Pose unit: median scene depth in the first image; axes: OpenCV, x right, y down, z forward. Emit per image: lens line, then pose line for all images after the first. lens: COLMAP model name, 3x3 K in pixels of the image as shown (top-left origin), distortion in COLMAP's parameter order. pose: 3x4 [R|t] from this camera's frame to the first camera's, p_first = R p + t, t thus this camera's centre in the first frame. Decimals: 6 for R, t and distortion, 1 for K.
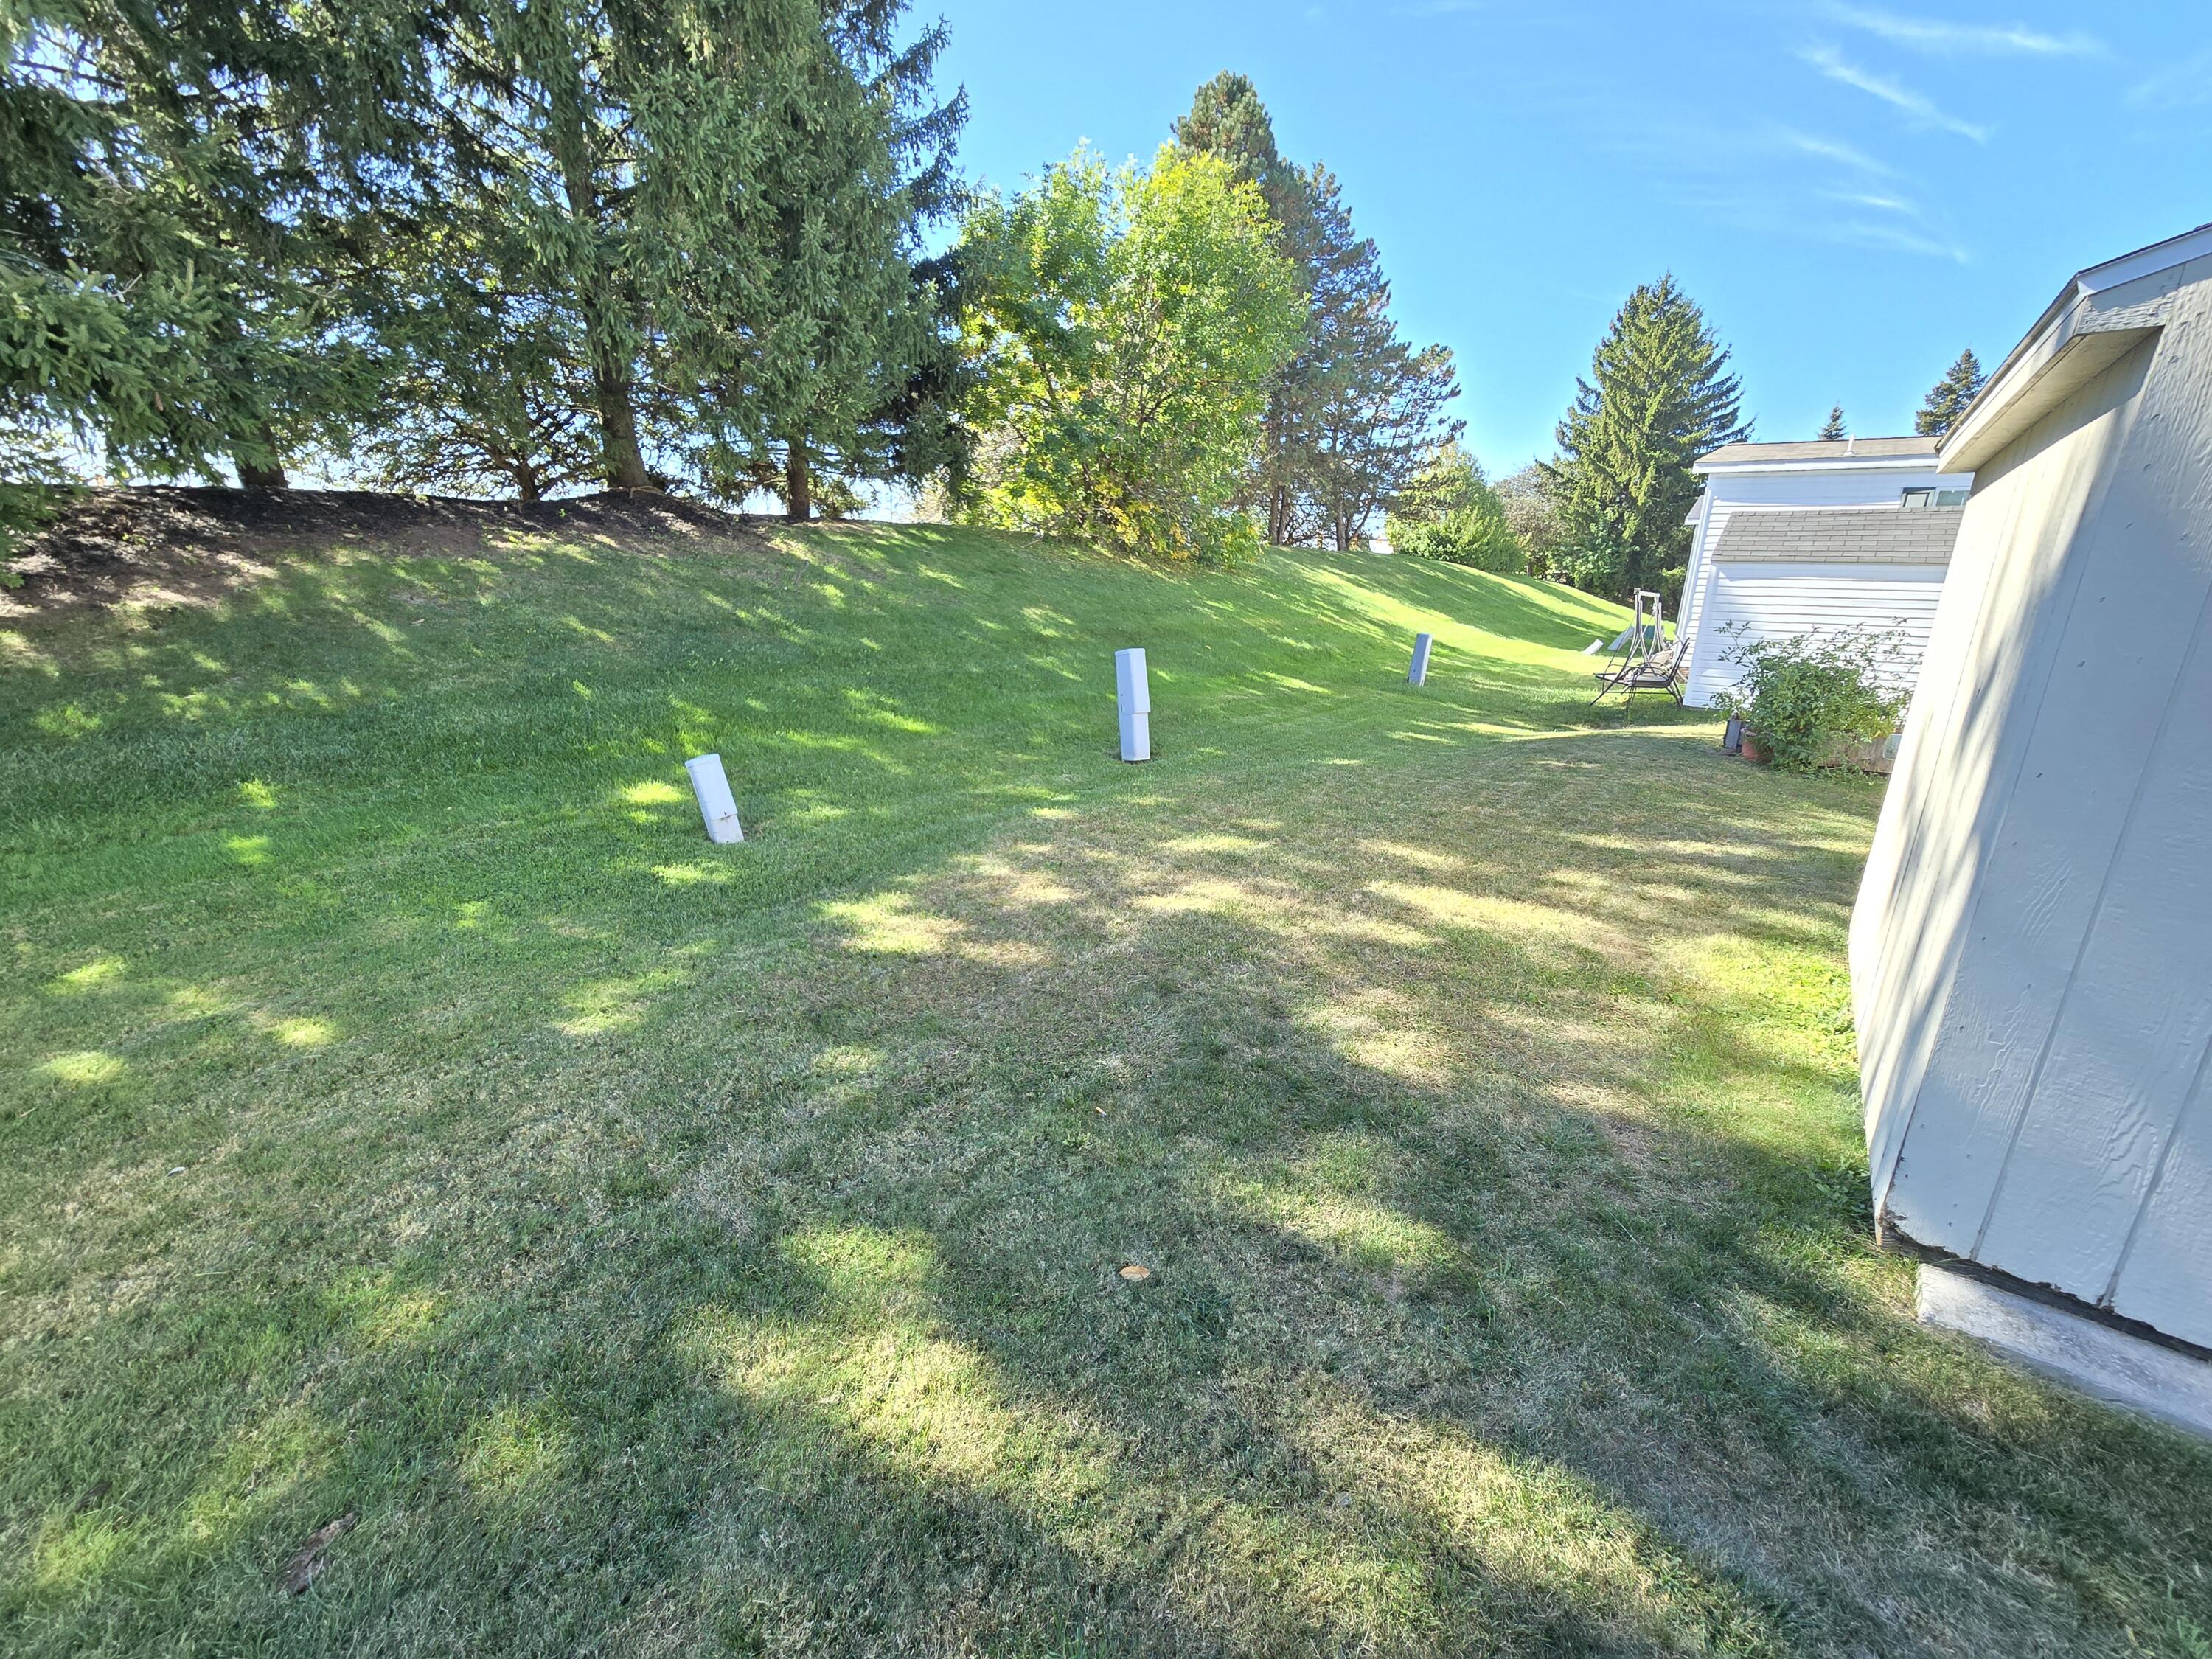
lens RADIAL K [[915.6, 0, 1106.0], [0, 915.6, 829.5], [0, 0, 1]] dist [-0.001761, -0.000448]
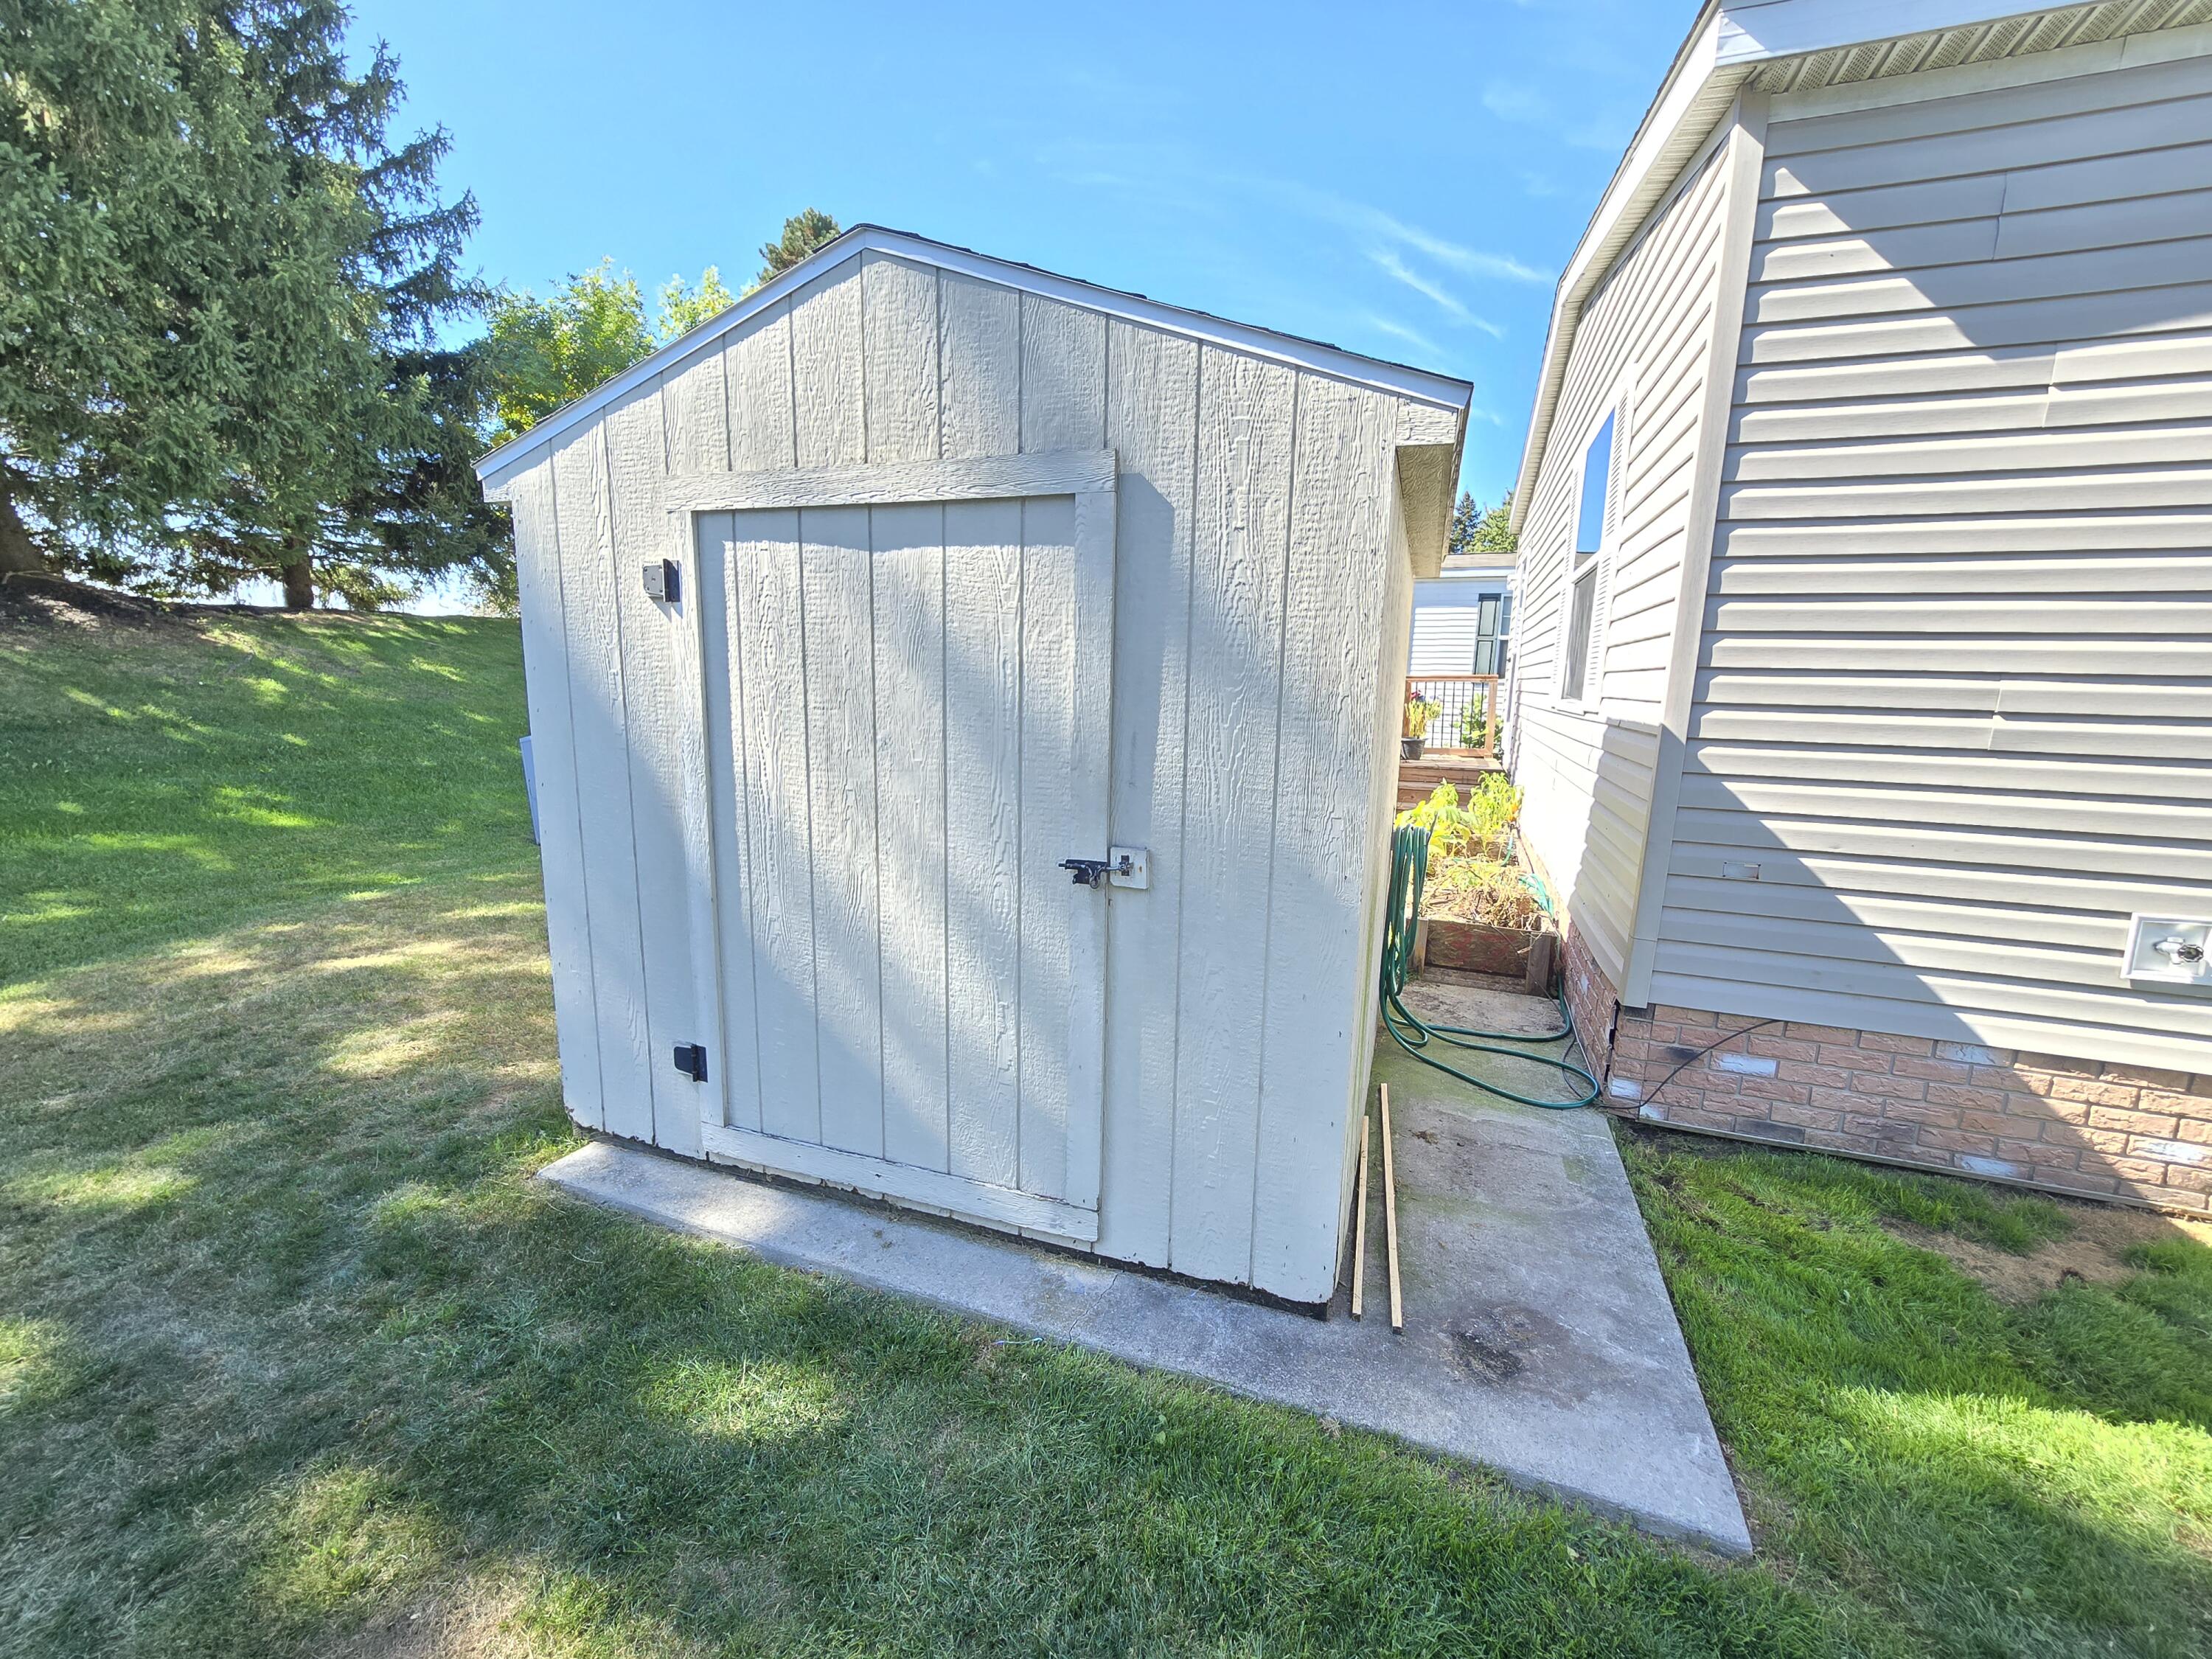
lens RADIAL K [[915.6, 0, 1106.0], [0, 915.6, 829.5], [0, 0, 1]] dist [-0.001761, -0.000448]
pose [[0.953361, -0.059234, 0.295963, 0.208946], [0.087507, 0.992683, -0.083202, 0.031768], [-0.288869, 0.105221, 0.951569, -0.098415]]
